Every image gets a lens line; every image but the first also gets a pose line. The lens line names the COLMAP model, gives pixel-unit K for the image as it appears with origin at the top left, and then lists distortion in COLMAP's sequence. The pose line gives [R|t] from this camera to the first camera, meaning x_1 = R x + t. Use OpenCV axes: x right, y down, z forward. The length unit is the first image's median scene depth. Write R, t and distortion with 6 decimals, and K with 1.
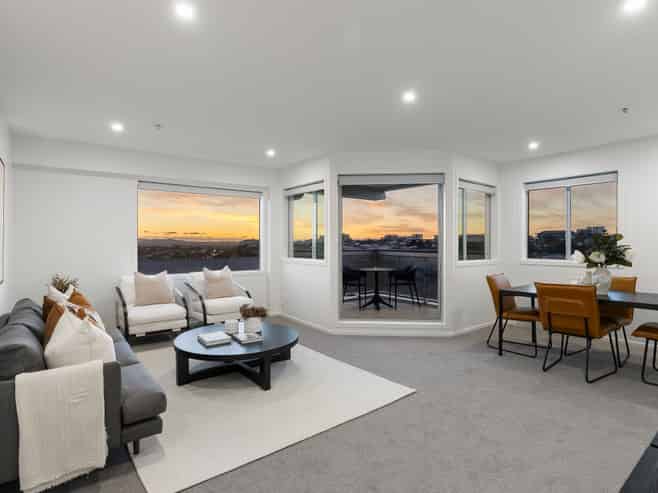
lens RADIAL K [[358.1, 0, 329.0], [0, 358.1, 246.5], [0, 0, 1]] dist [0.000578, 0.000385]
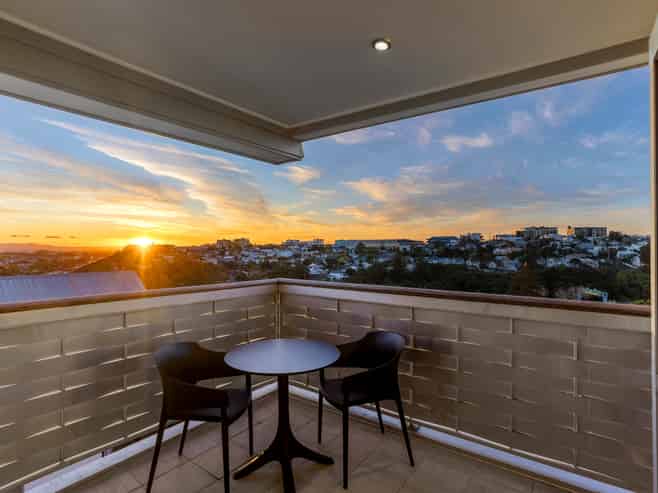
lens RADIAL K [[371.5, 0, 329.0], [0, 371.5, 246.5], [0, 0, 1]] dist [-0.005004, 0.000455]
pose [[0.963959, -0.001692, 0.266045, 0.082427], [0.005603, 0.999887, -0.013942, -0.029193], [-0.265991, 0.014930, 0.963860, 0.667029]]
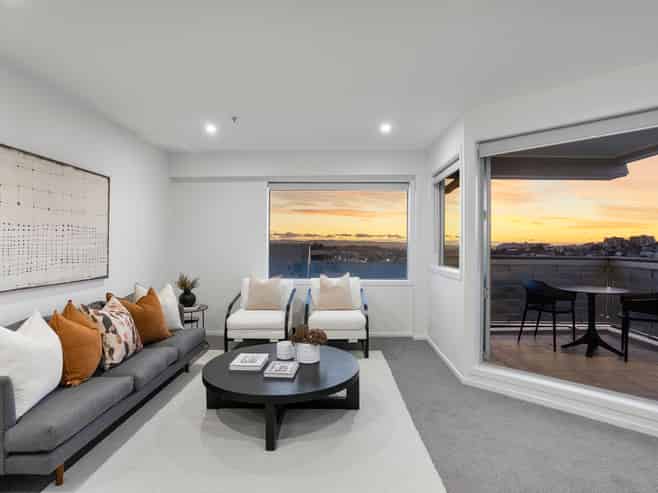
lens RADIAL K [[371.5, 0, 329.0], [0, 371.5, 246.5], [0, 0, 1]] dist [-0.005004, 0.000455]
pose [[0.789029, 0.003930, -0.614344, 0.167475], [-0.010992, 0.999910, -0.007721, -0.000118], [0.614258, 0.012845, 0.789001, 0.218346]]
